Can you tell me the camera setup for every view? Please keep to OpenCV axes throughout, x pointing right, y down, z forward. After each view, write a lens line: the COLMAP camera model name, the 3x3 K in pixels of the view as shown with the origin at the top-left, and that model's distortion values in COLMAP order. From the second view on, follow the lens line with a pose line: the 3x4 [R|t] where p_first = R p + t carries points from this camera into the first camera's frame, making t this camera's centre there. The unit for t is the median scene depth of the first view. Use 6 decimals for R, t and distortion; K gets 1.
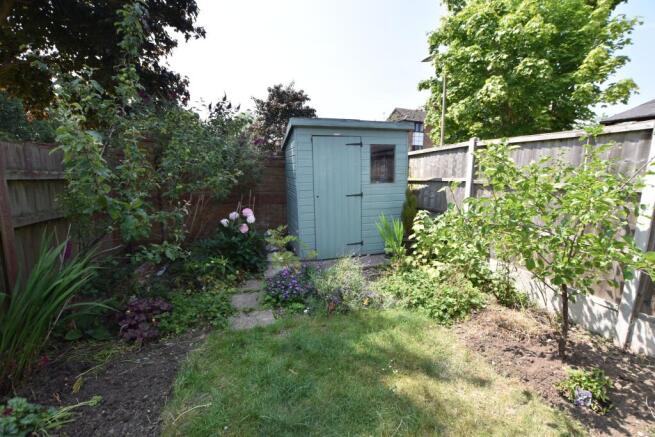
lens RADIAL K [[288.1, 0, 325.2], [0, 288.1, 221.3], [0, 0, 1]] dist [-0.027931, 0.004111]
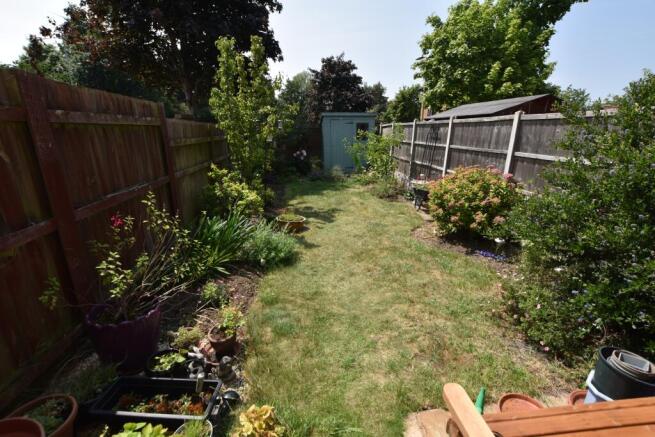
lens RADIAL K [[288.1, 0, 326.6], [0, 288.1, 218.6], [0, 0, 1]] dist [-0.027931, 0.004111]
pose [[0.983217, 0.057165, -0.173255, 0.239220], [-0.034439, 0.990725, 0.131446, 0.127917], [0.179162, -0.123273, 0.976066, -0.897891]]
